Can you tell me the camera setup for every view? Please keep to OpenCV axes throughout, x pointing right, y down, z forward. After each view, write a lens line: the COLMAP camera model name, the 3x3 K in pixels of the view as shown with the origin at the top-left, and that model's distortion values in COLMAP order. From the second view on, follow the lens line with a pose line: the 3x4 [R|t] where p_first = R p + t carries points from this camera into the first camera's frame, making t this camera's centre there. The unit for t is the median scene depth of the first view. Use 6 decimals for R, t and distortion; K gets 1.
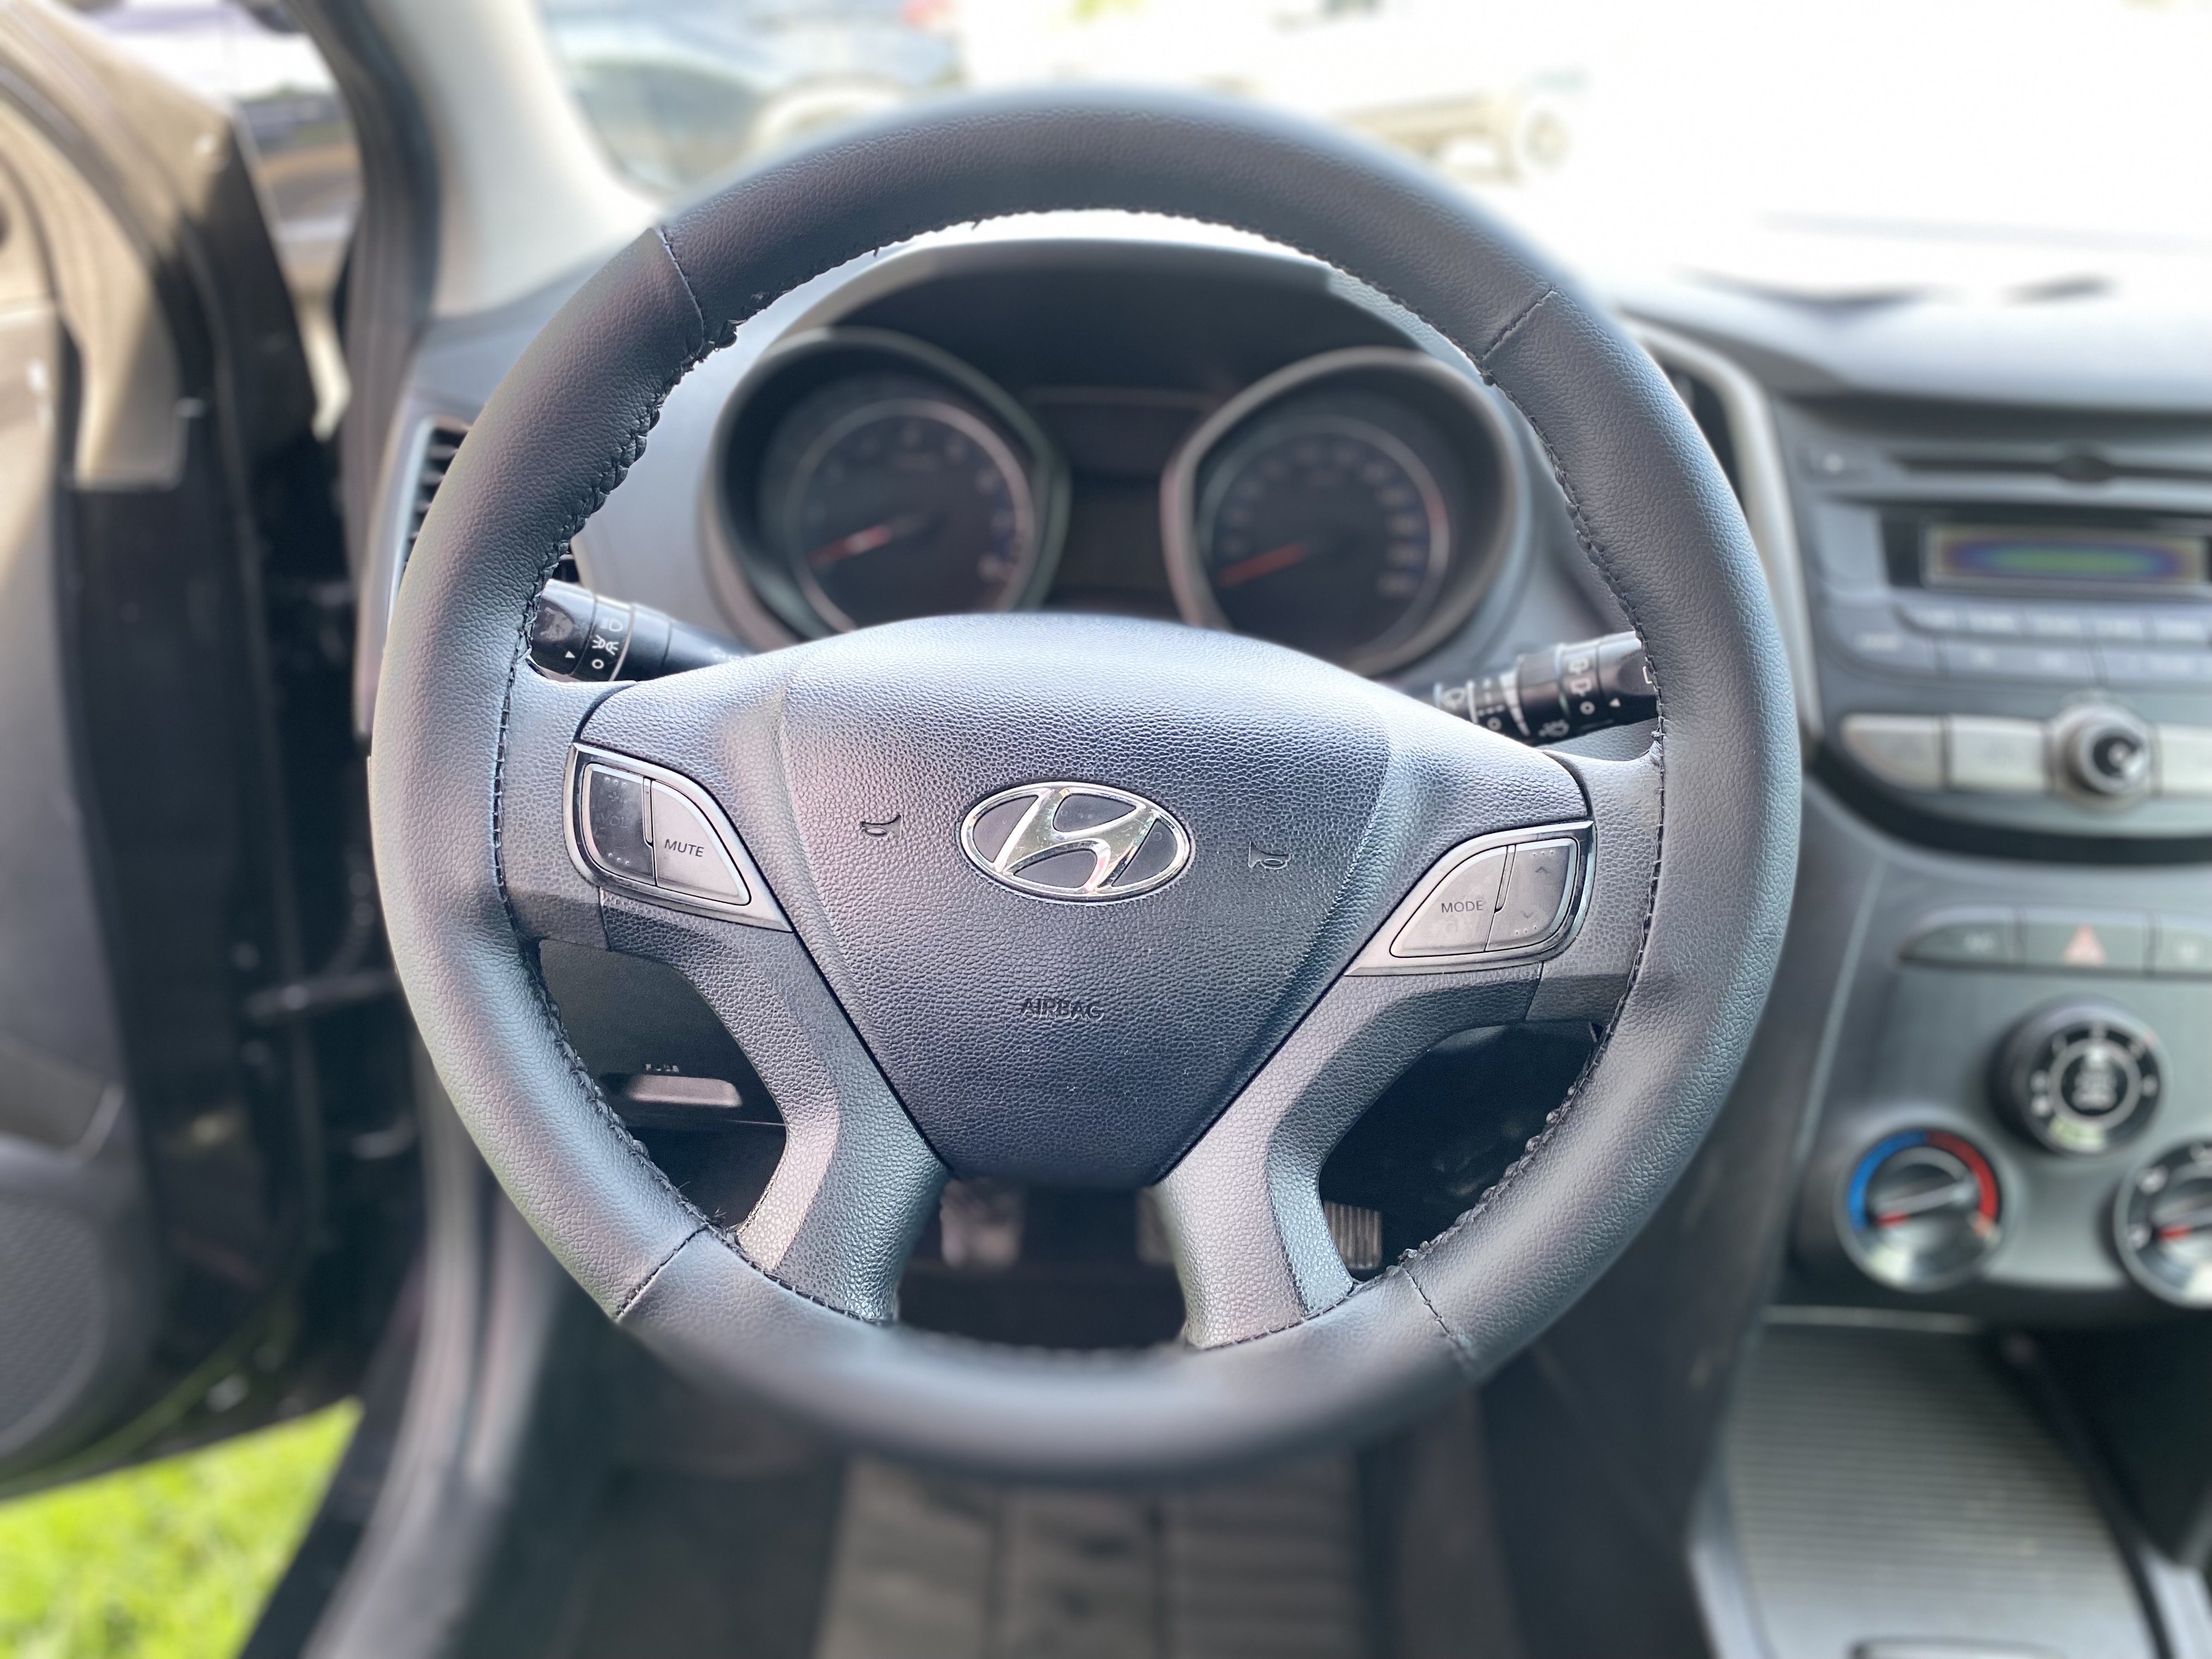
lens RADIAL K [[1669.1, 0, 1104.0], [0, 1669.1, 849.4], [0, 0, 1]] dist [-0.002503, -0.001603]
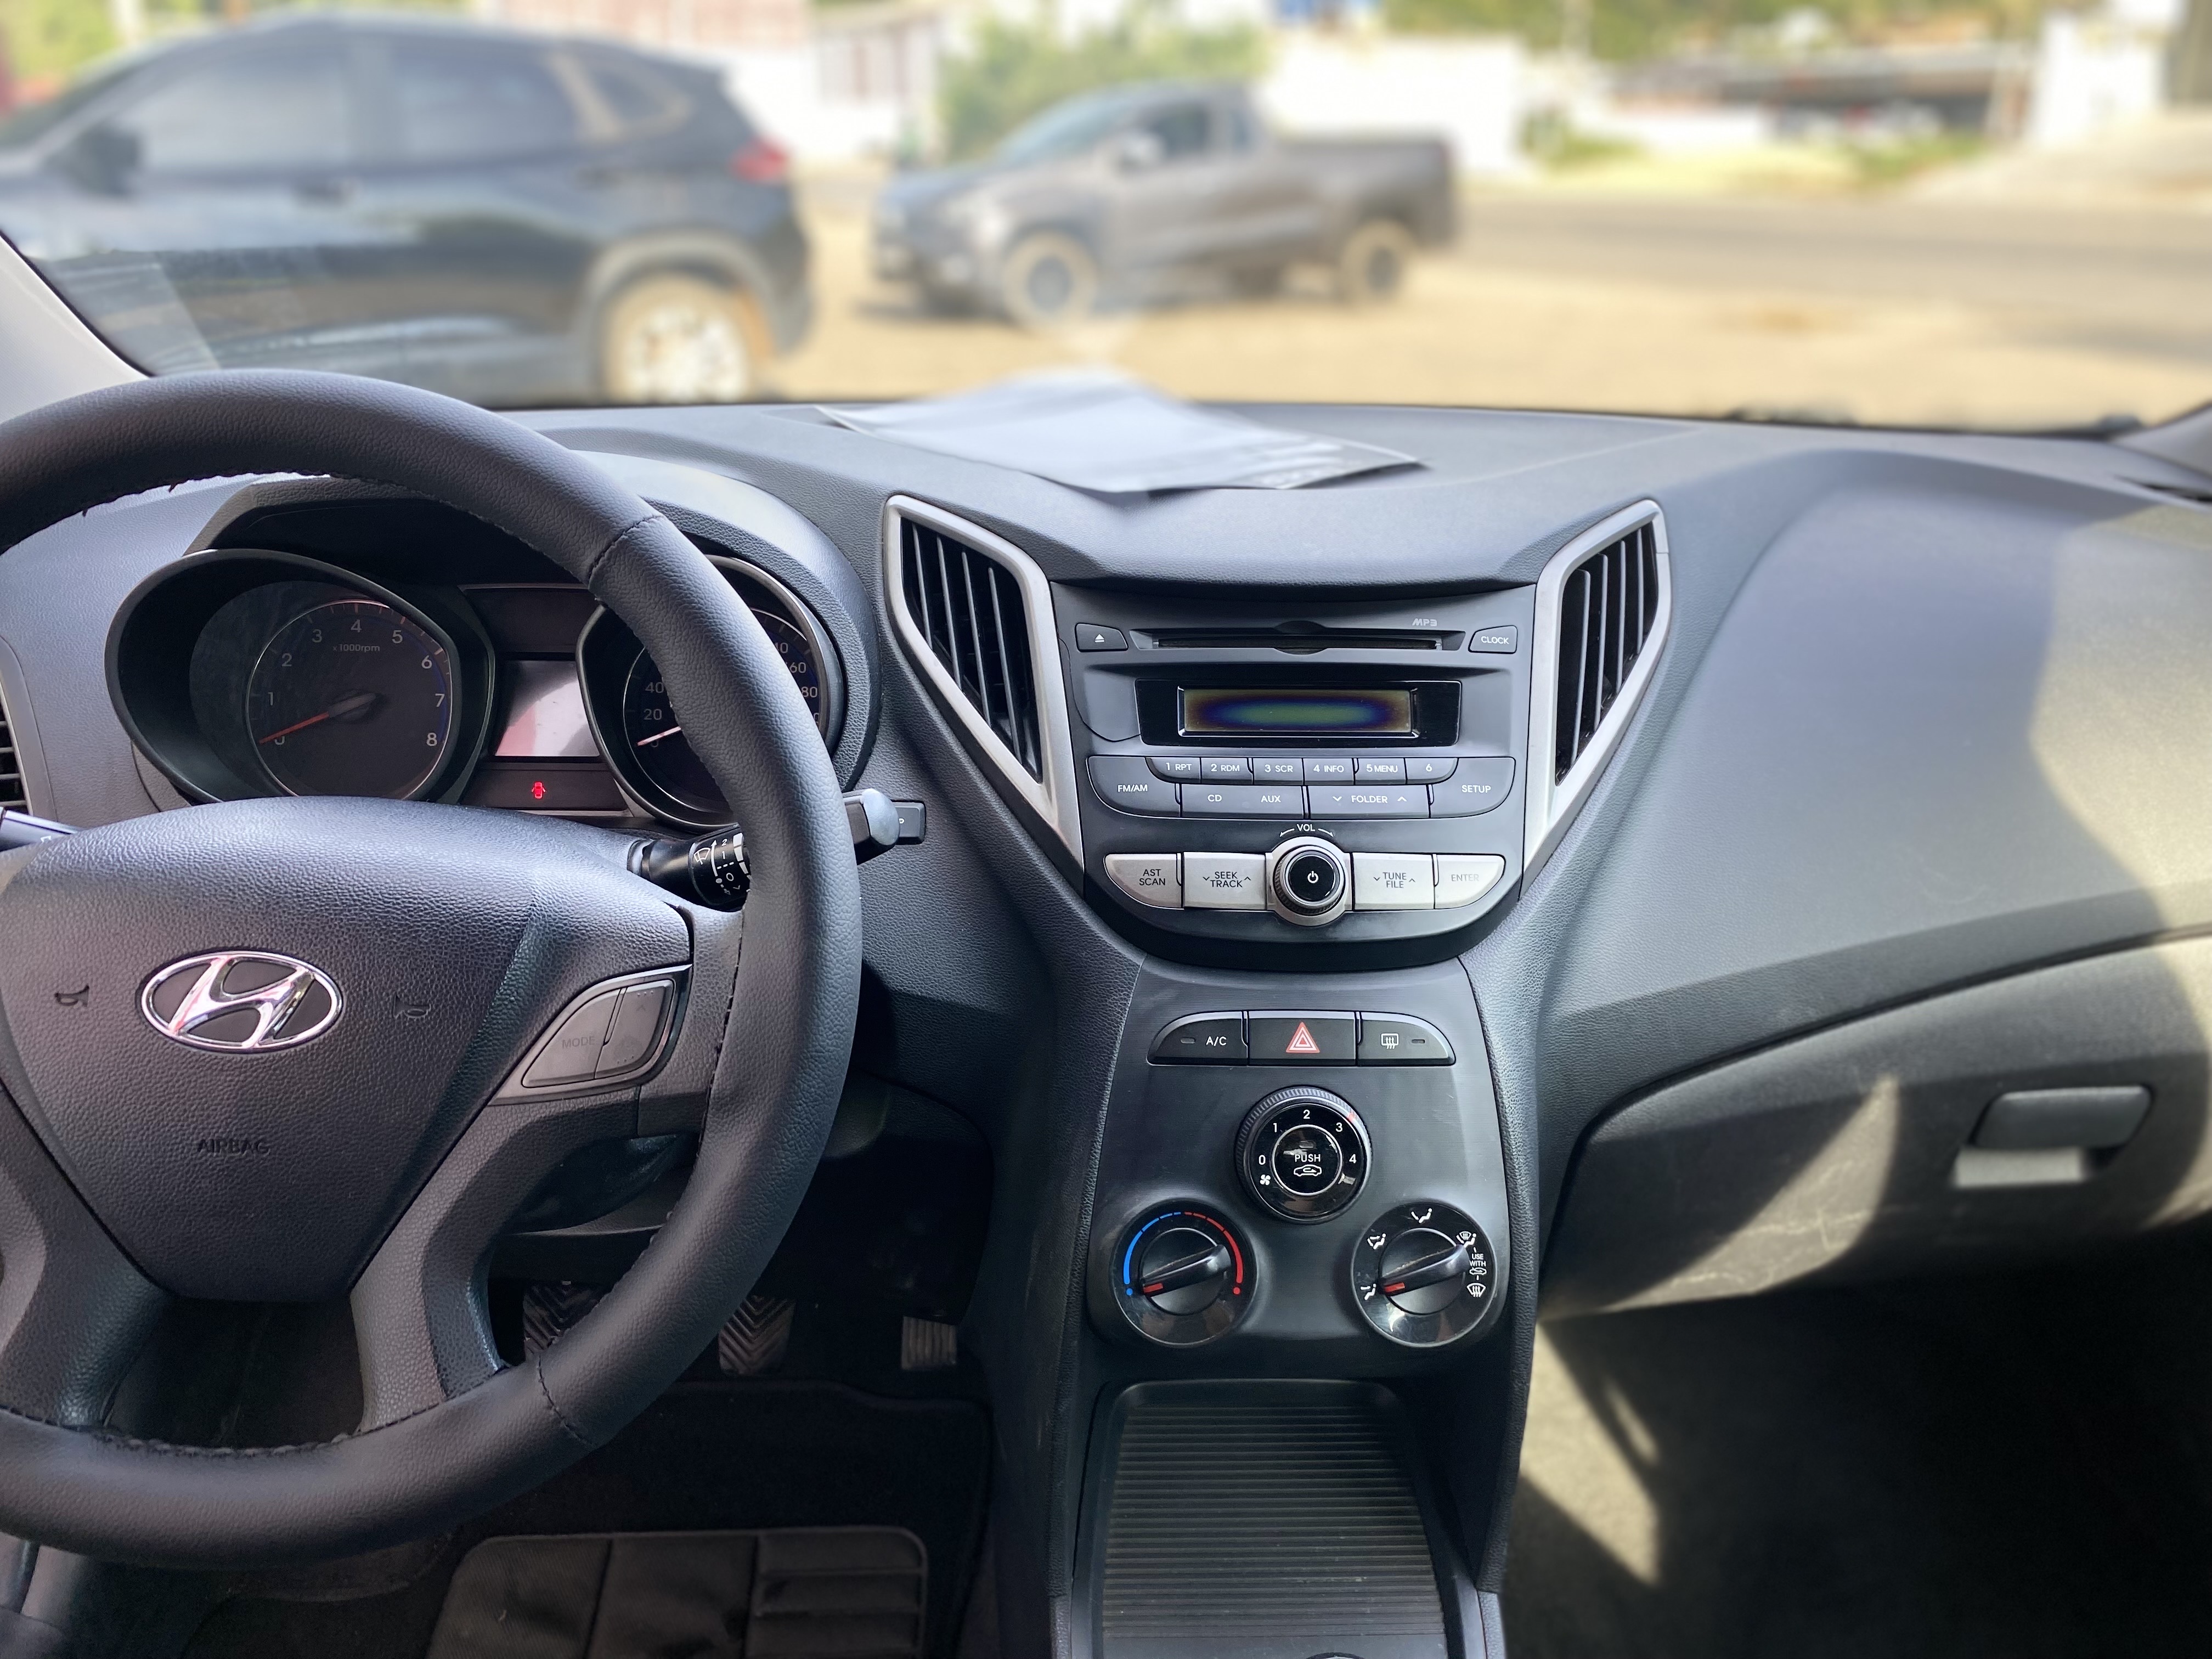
lens RADIAL K [[1625.9, 0, 1106.0], [0, 1625.9, 829.5], [0, 0, 1]] dist [0.094787, -0.153587]
pose [[0.997683, -0.039767, 0.055209, 0.445573], [0.043981, 0.996034, -0.077342, -0.008044], [-0.051914, 0.079591, 0.995475, -0.166381]]
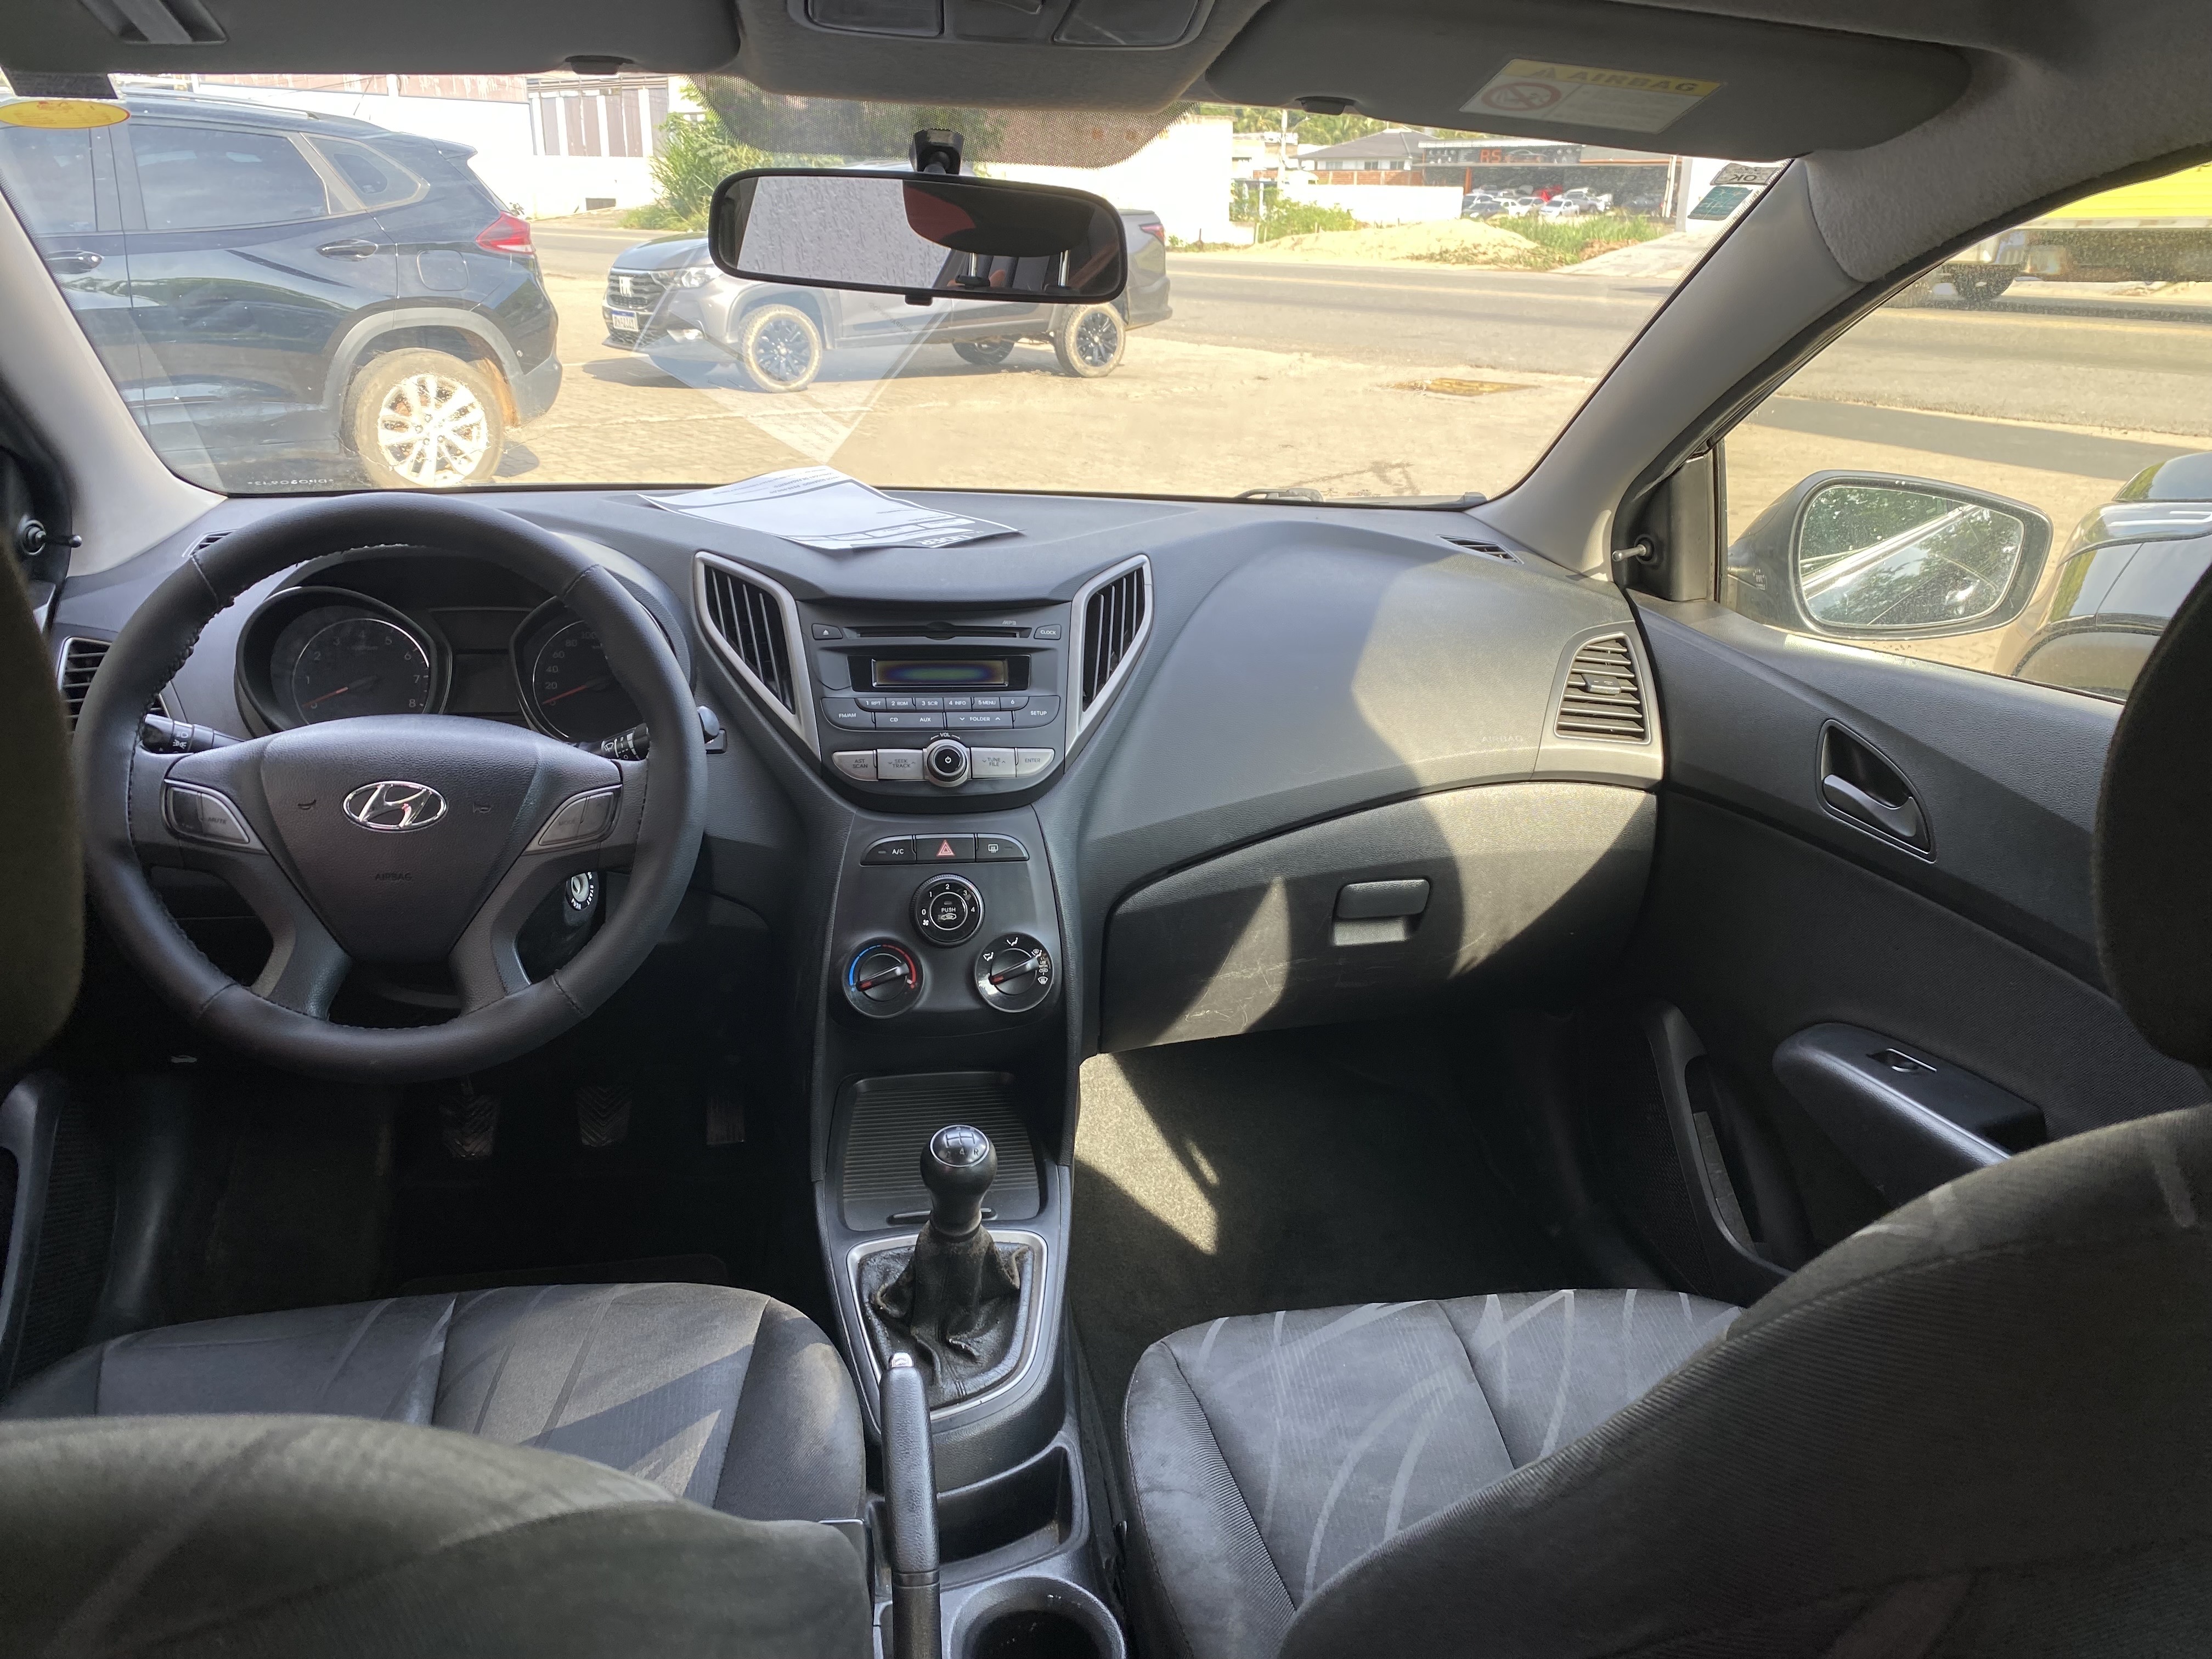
lens RADIAL K [[1641.3, 0, 1106.0], [0, 1641.3, 829.5], [0, 0, 1]] dist [0.085541, -0.199395]
pose [[0.975937, -0.067667, 0.207286, 0.401260], [0.089448, 0.991201, -0.097569, 0.291624], [-0.198860, 0.113762, 0.973403, -1.245335]]
